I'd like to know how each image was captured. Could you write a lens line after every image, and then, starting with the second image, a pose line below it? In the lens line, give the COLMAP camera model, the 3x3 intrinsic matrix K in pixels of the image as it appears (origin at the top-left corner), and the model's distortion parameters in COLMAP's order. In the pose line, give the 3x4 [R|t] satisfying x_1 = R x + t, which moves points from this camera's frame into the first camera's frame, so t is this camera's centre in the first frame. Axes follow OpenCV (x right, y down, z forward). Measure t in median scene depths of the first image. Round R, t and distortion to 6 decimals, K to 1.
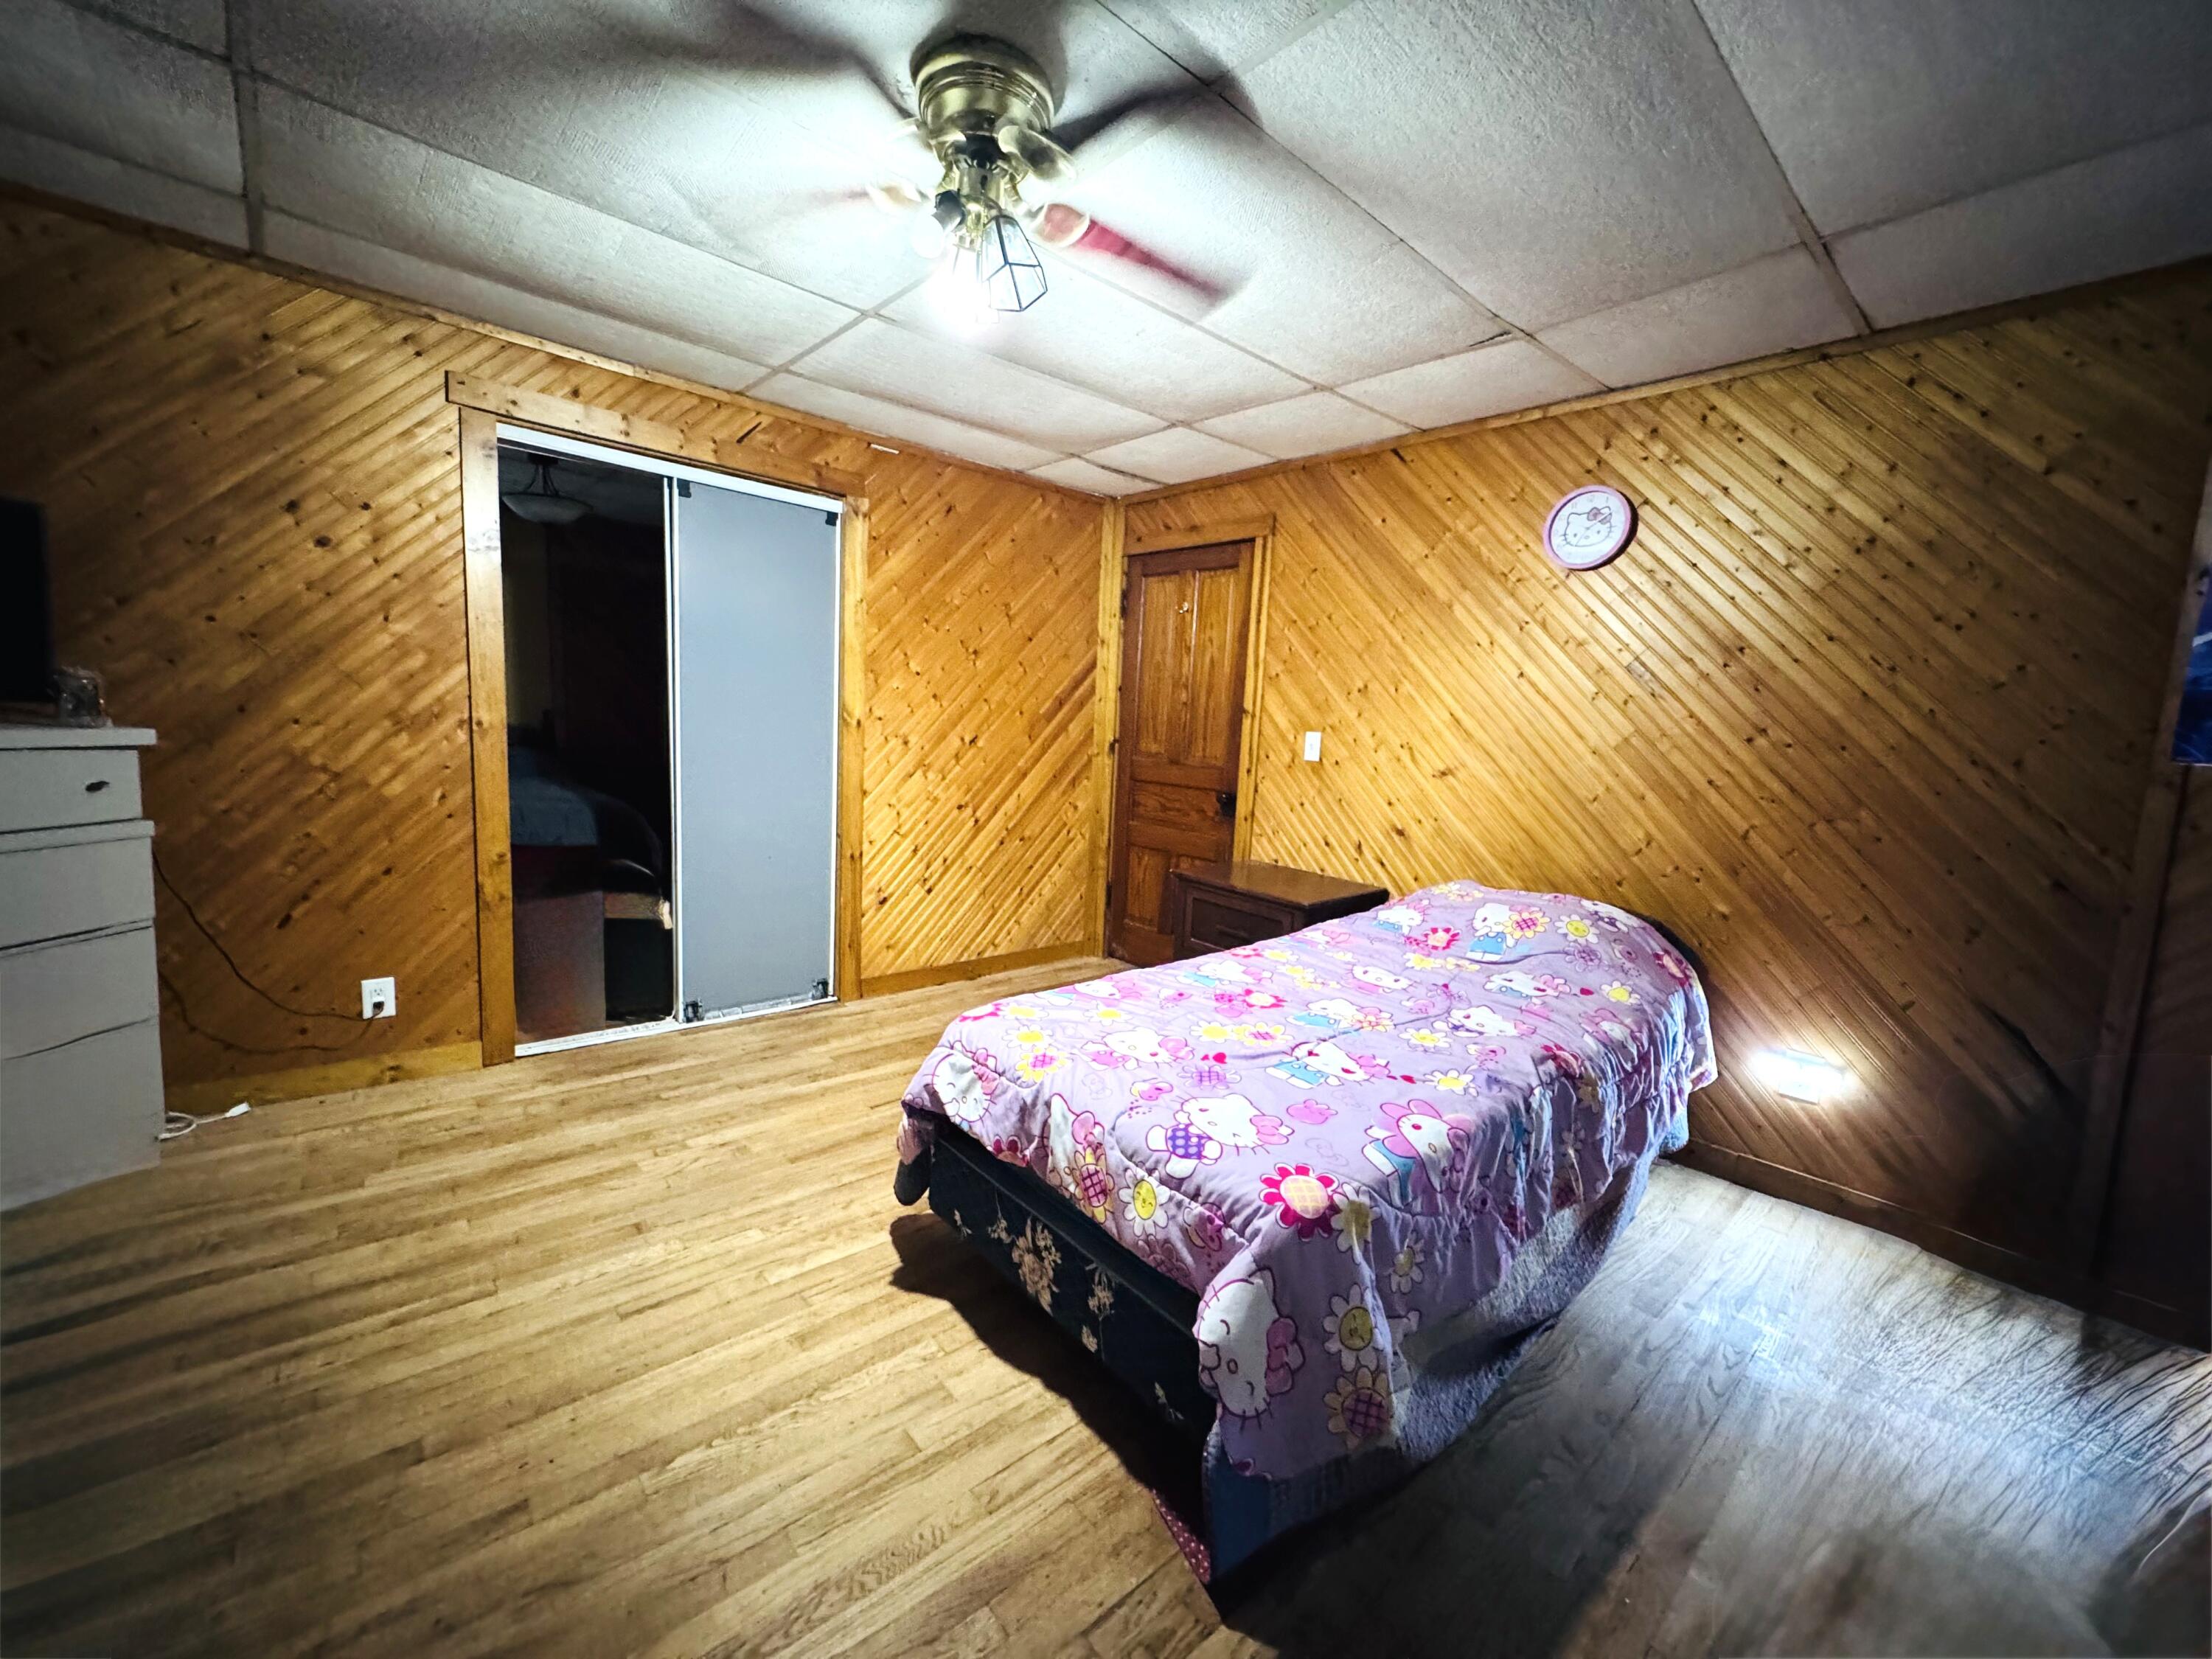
lens RADIAL K [[880.7, 0, 1106.7], [0, 880.7, 829.9], [0, 0, 1]] dist [-0.003737, -0.000015]
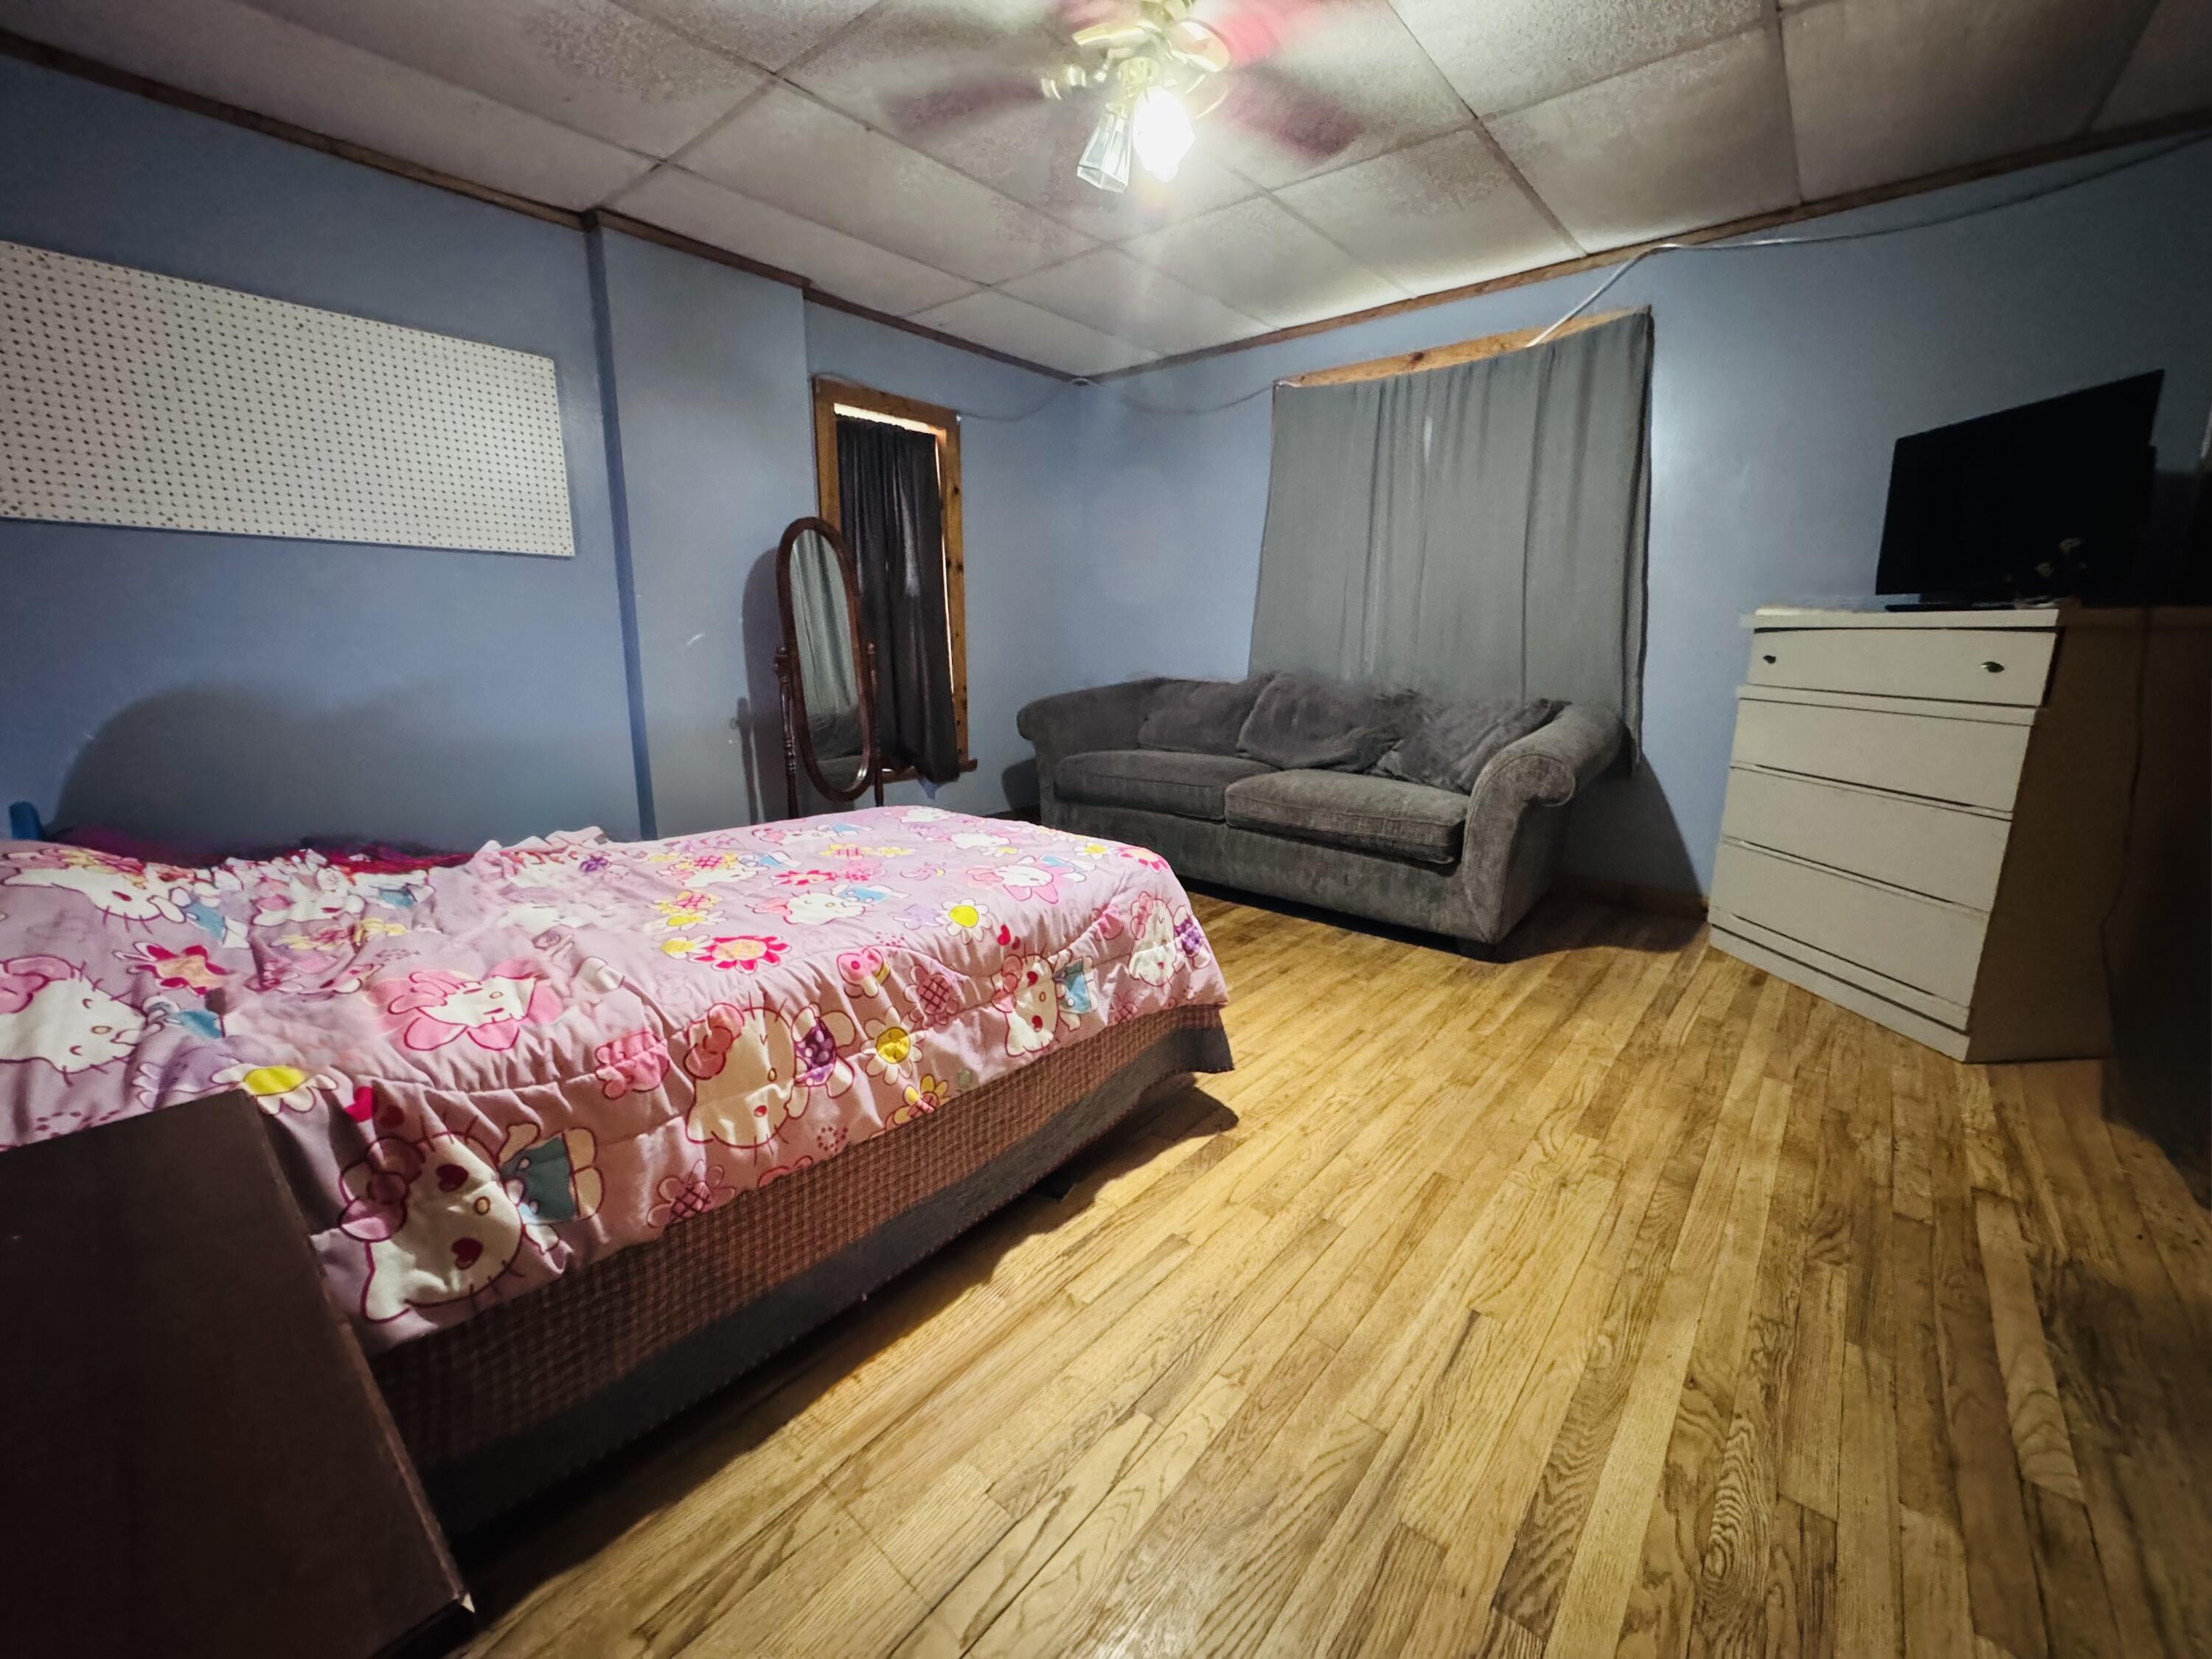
lens RADIAL K [[880.7, 0, 1106.3], [0, 880.7, 827.0], [0, 0, 1]] dist [-0.003737, -0.000015]
pose [[-0.988020, -0.021262, -0.152854, 0.032225], [-0.070804, 0.942521, 0.326559, -0.126724], [0.137125, 0.333470, -0.932735, 1.773383]]
